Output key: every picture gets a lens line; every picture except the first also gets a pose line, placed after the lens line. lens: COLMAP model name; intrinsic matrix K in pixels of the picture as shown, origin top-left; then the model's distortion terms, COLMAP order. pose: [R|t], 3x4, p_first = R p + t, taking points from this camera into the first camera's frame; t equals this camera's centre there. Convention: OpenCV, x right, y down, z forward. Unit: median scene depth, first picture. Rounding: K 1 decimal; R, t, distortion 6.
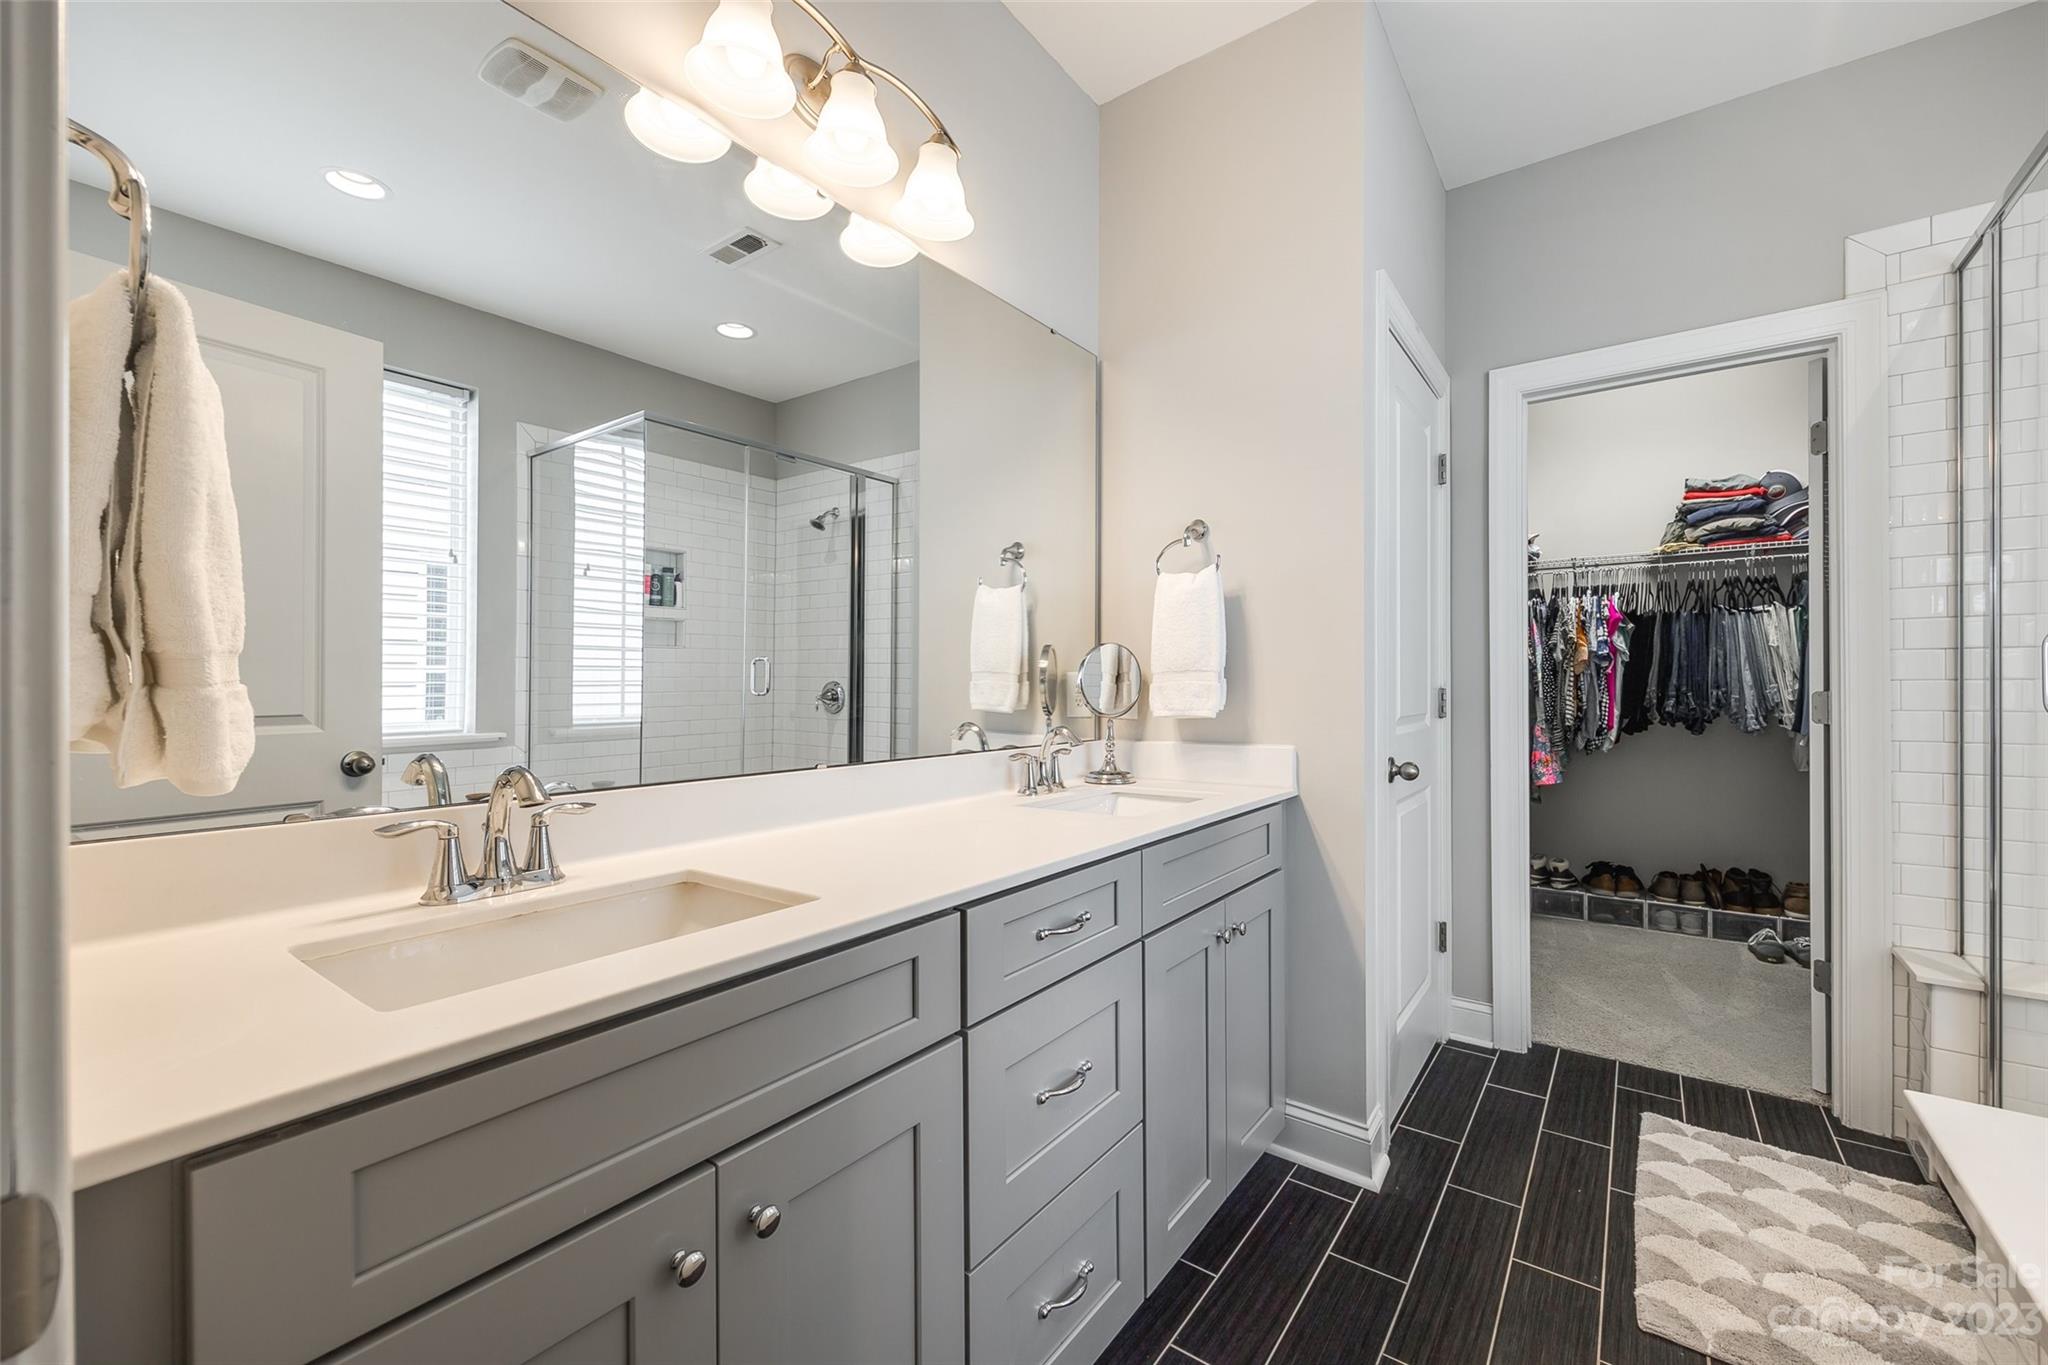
lens RADIAL K [[825.2, 0, 1034.4], [0, 825.2, 687.7], [0, 0, 1]] dist [-0.002093, 0.000036]
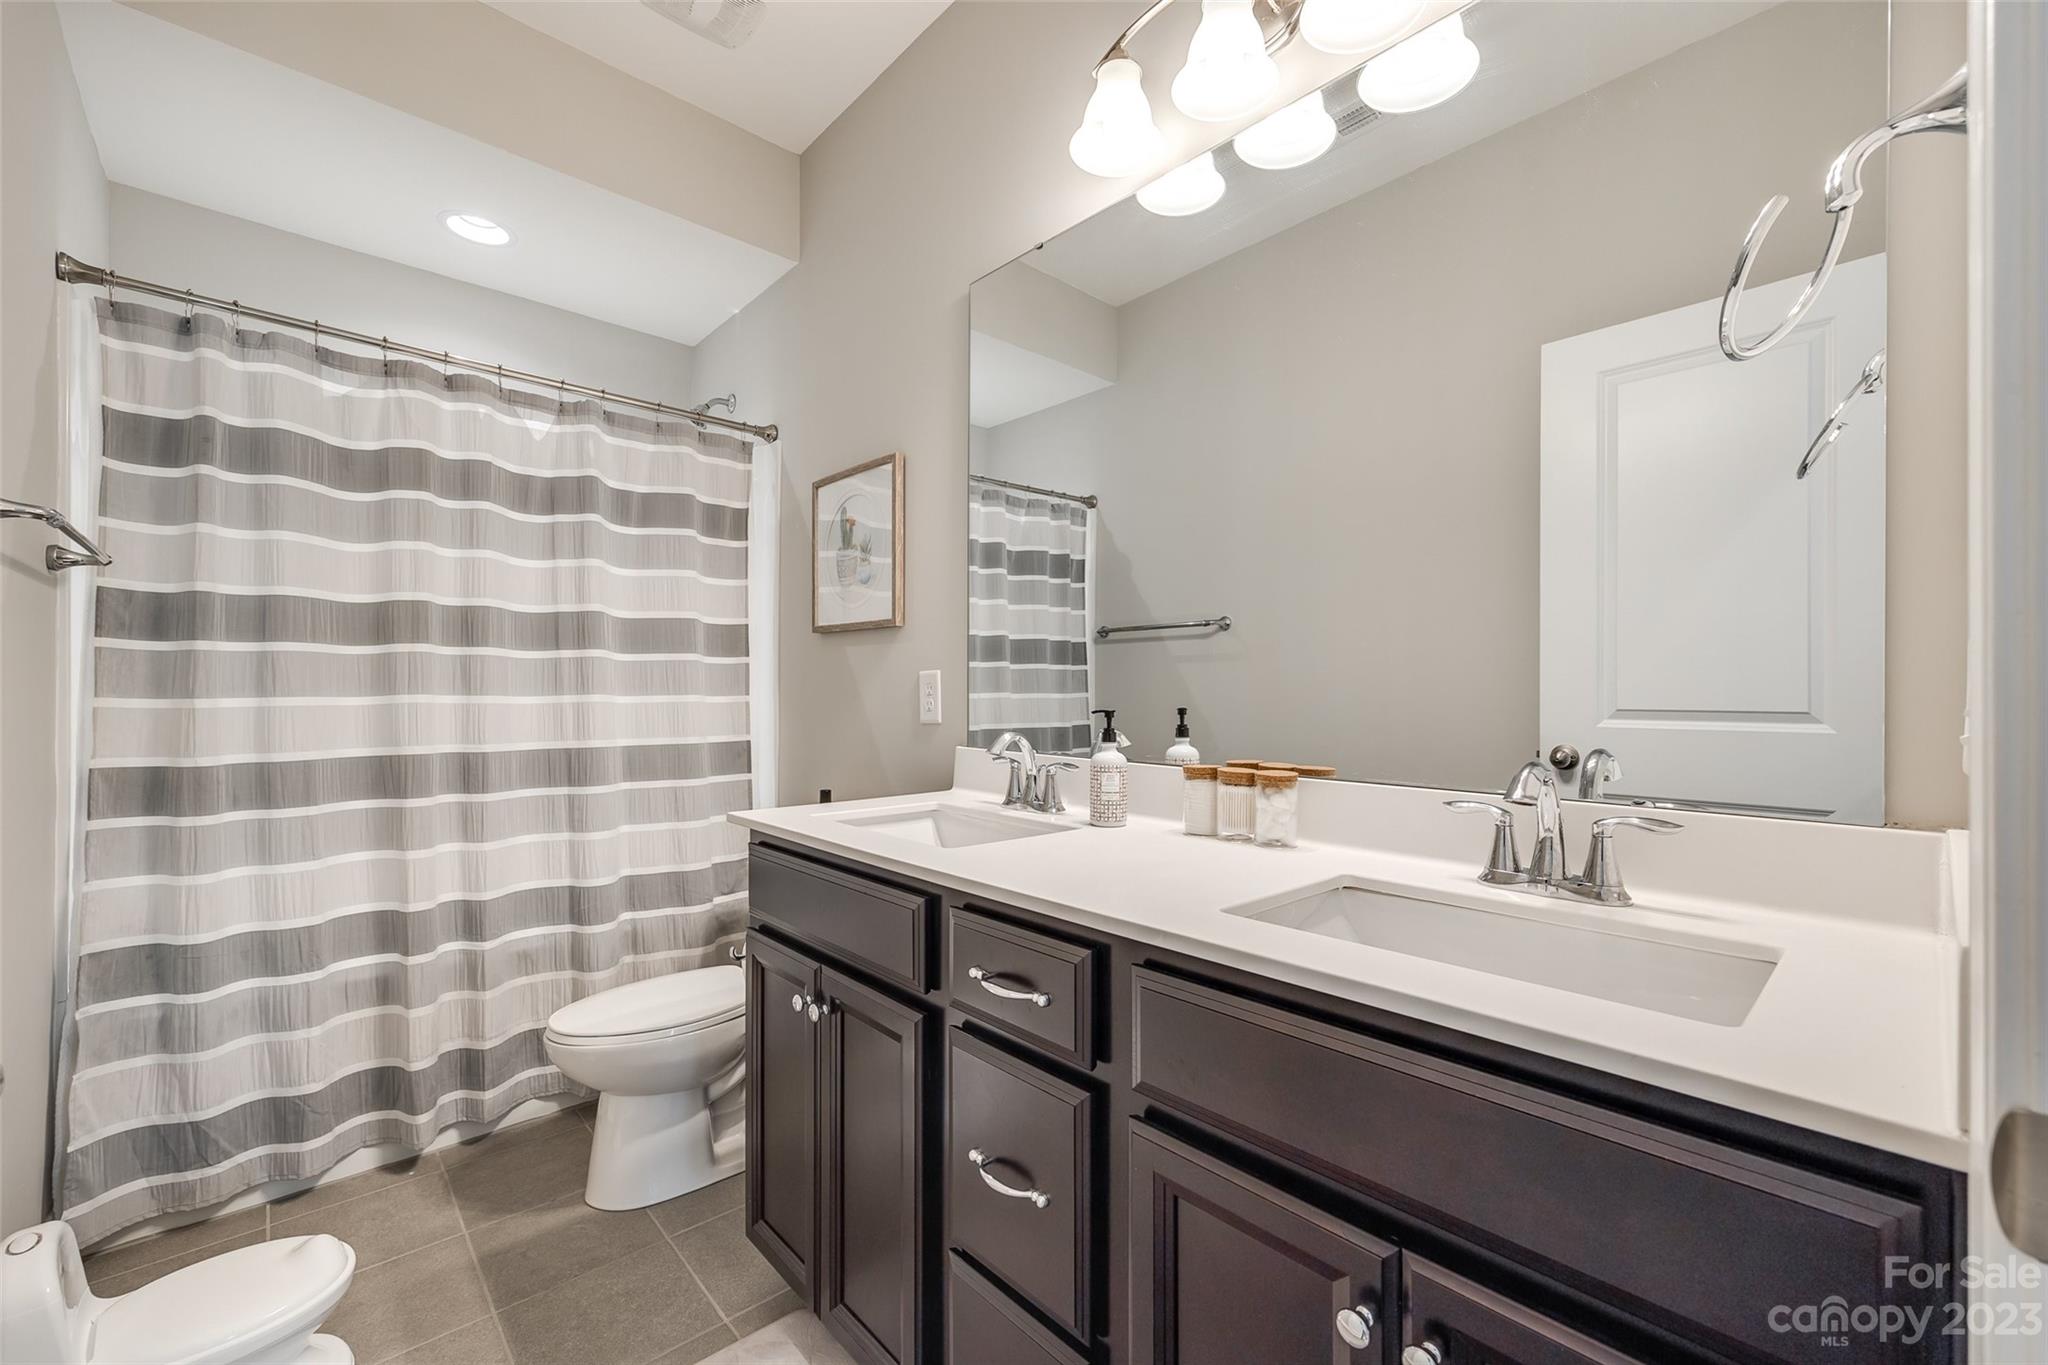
lens RADIAL K [[825.2, 0, 1034.4], [0, 825.2, 687.7], [0, 0, 1]] dist [-0.002093, 0.000036]
pose [[-0.190461, -0.001438, -0.981694, 0.965311], [0.002726, 0.999994, -0.001994, 0.015316], [0.981691, -0.003056, -0.190456, 1.375103]]
